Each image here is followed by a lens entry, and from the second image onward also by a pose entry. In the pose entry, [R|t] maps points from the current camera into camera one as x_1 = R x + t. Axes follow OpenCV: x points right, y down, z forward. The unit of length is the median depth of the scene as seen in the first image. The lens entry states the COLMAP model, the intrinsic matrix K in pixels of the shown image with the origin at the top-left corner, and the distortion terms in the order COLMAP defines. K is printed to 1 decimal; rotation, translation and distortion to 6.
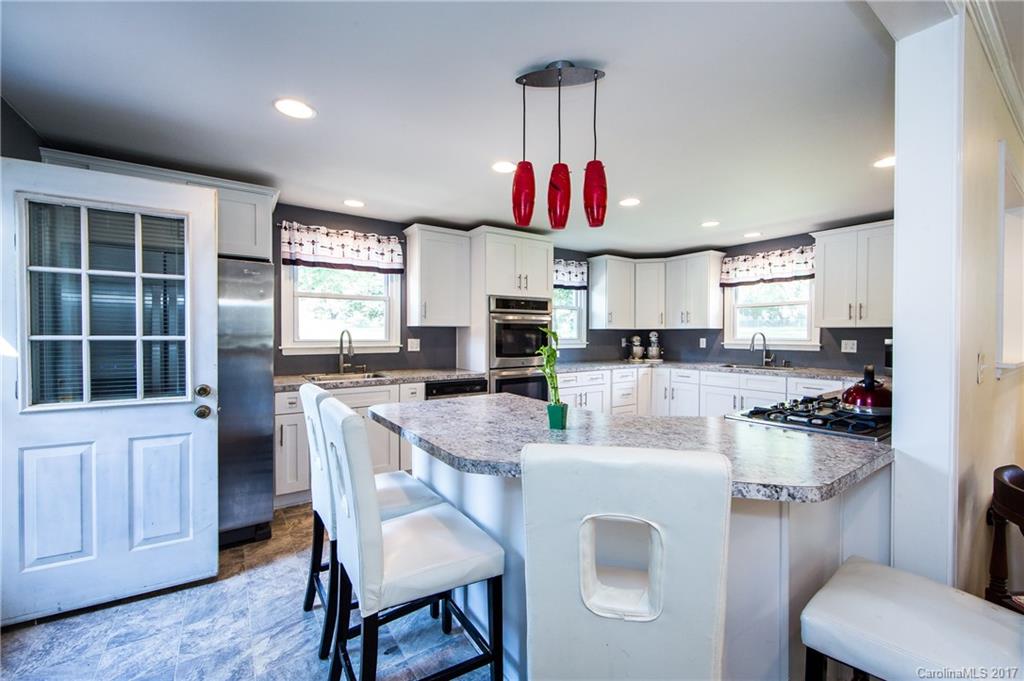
lens RADIAL K [[404.4, 0, 505.5], [0, 404.4, 339.3], [0, 0, 1]] dist [0.001506, -0.000008]
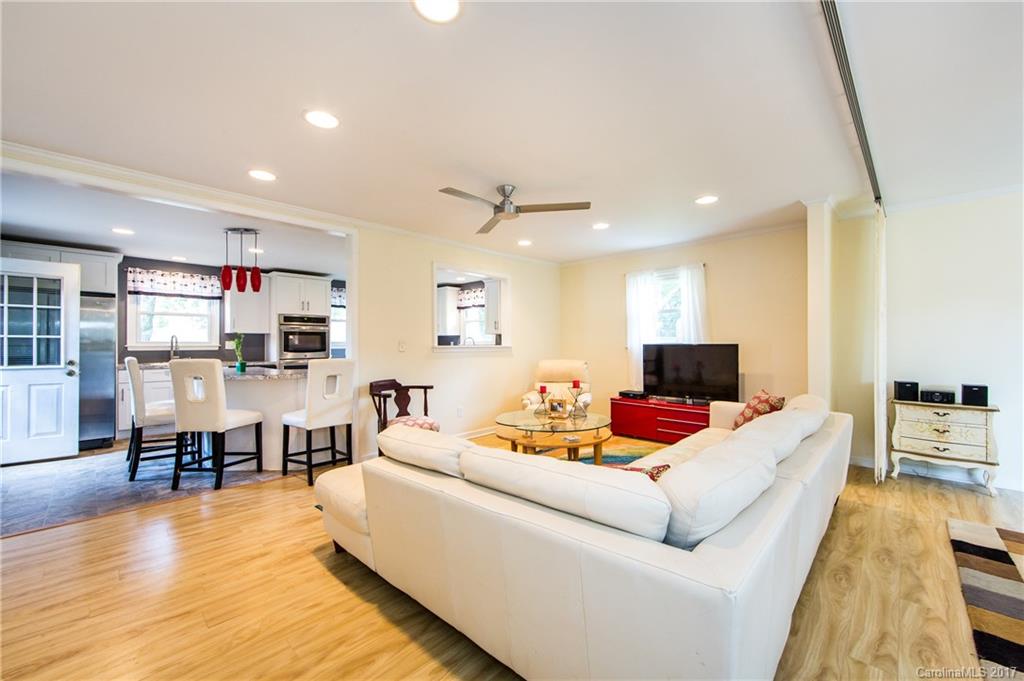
lens RADIAL K [[404.4, 0, 510.6], [0, 404.4, 341.0], [0, 0, 1]] dist [0.001506, -0.000008]
pose [[0.979693, -0.003439, 0.200475, 0.611174], [0.008079, 0.999718, -0.022331, 0.048665], [-0.200342, 0.023498, 0.979444, -0.870288]]
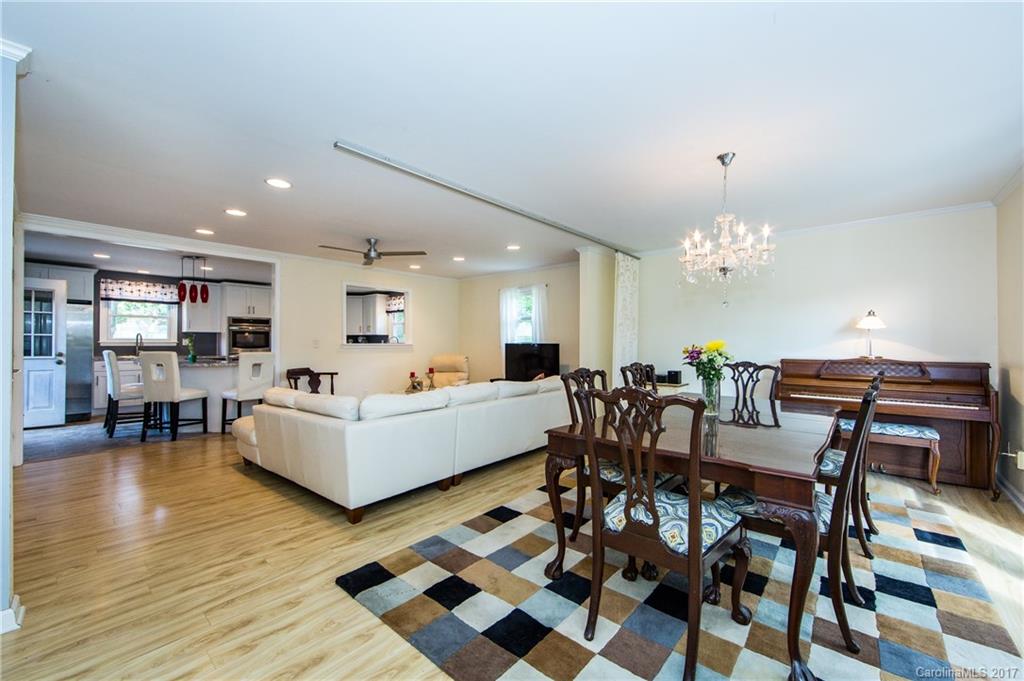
lens RADIAL K [[404.4, 0, 502.2], [0, 404.4, 340.3], [0, 0, 1]] dist [0.001506, -0.000008]
pose [[0.969002, 0.002842, 0.247037, 0.869865], [0.001967, 0.999813, -0.019221, 0.054091], [-0.247045, 0.019112, 0.968815, -1.413145]]
